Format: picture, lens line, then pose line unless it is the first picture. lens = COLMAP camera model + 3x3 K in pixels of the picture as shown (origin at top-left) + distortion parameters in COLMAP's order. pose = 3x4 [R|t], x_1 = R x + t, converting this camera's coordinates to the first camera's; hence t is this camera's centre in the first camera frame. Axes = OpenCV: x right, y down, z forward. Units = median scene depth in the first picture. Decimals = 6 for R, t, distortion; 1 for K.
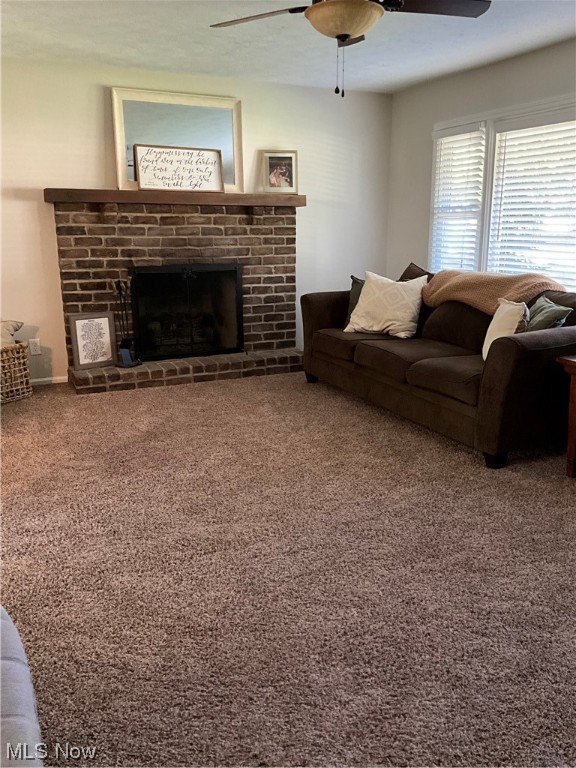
lens RADIAL K [[640.9, 0, 291.2], [0, 640.9, 380.3], [0, 0, 1]] dist [0.118871, -0.191022]
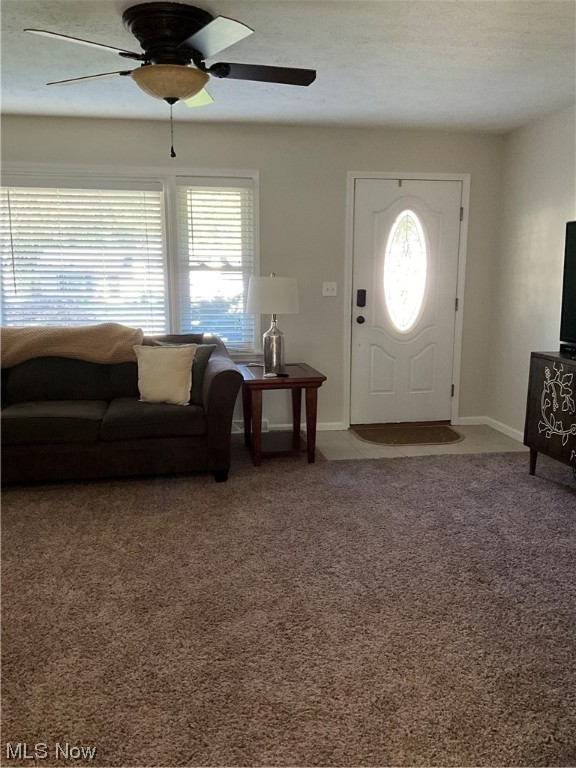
lens RADIAL K [[640.9, 0, 291.2], [0, 640.9, 380.3], [0, 0, 1]] dist [0.118871, -0.191022]
pose [[0.256446, -0.154790, 0.954083, -0.742889], [0.225697, 0.969395, 0.096610, -0.127921], [-0.939838, 0.190558, 0.283534, 0.500272]]
